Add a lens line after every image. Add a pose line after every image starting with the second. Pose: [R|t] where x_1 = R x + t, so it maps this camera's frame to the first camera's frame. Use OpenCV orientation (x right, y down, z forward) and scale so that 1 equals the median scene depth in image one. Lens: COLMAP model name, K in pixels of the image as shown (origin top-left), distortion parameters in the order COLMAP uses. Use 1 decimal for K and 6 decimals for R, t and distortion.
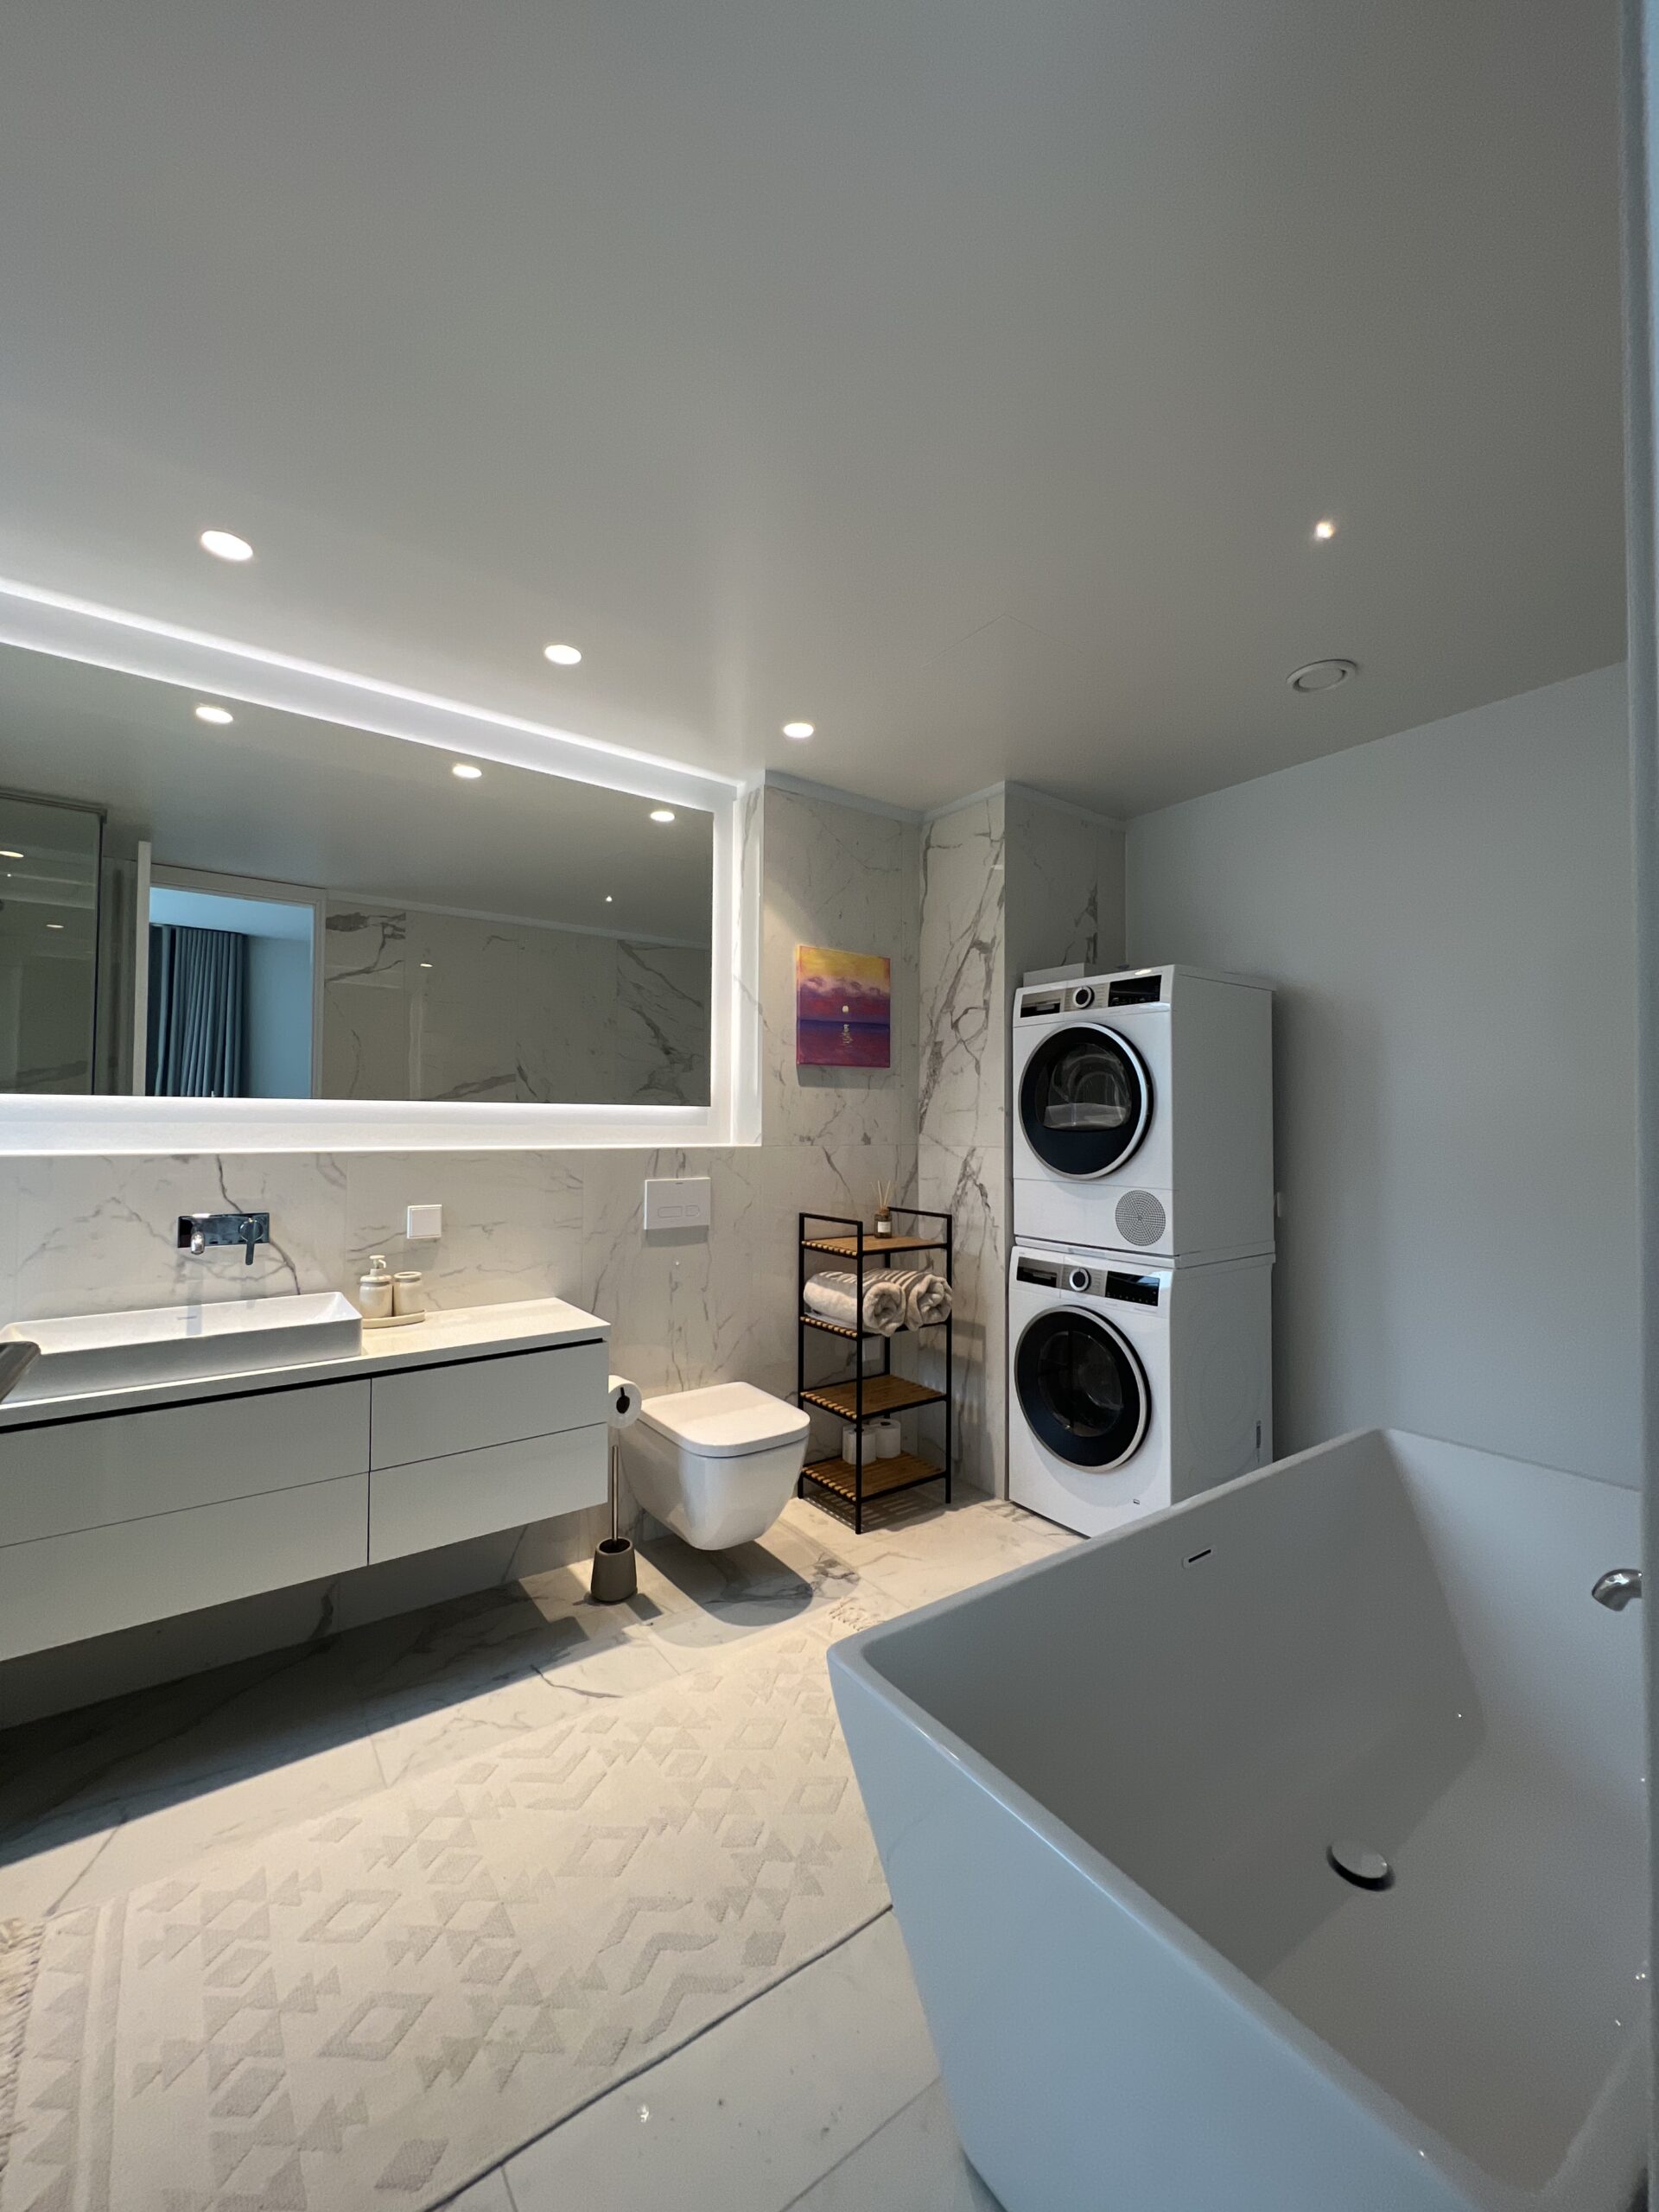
lens RADIAL K [[883.3, 0, 830.7], [0, 883.3, 1098.4], [0, 0, 1]] dist [0.001168, 0.000320]
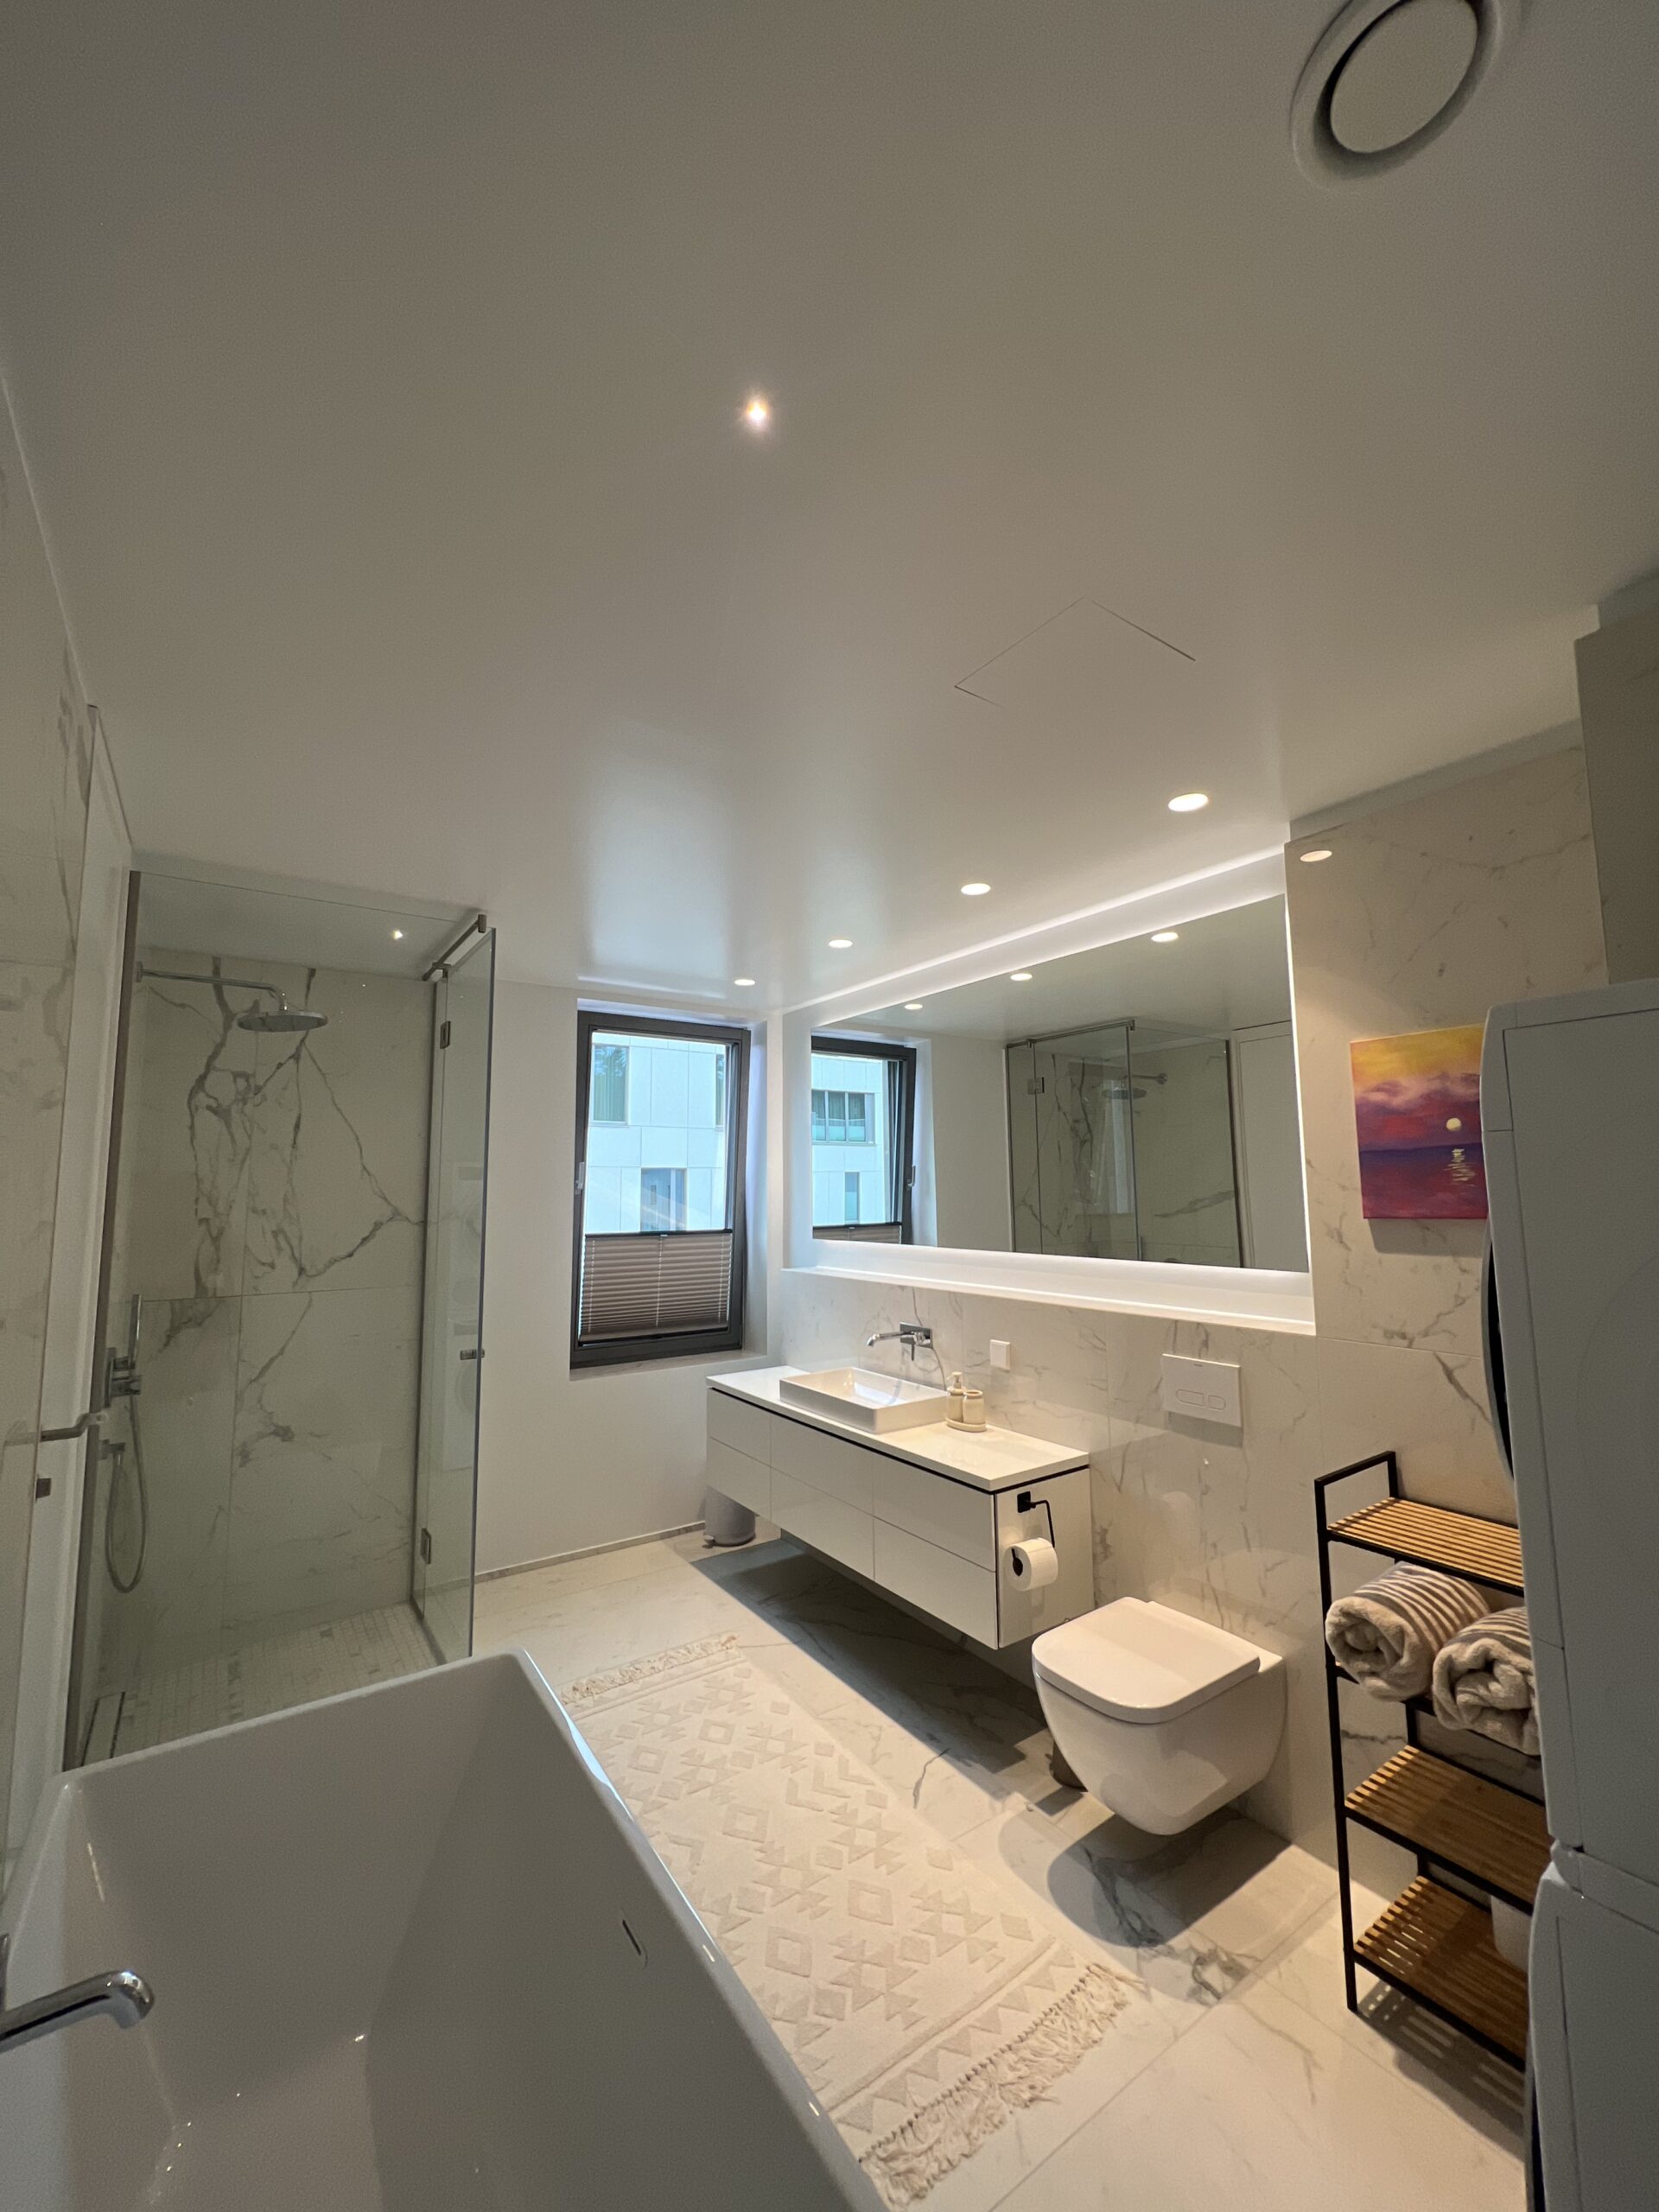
lens RADIAL K [[887.0, 0, 837.5], [0, 887.0, 1100.4], [0, 0, 1]] dist [-0.002137, -0.000092]
pose [[-0.021841, -0.109837, -0.993710, 0.804007], [0.037273, 0.993166, -0.110596, -0.085072], [0.999066, -0.039454, -0.017597, 0.766419]]
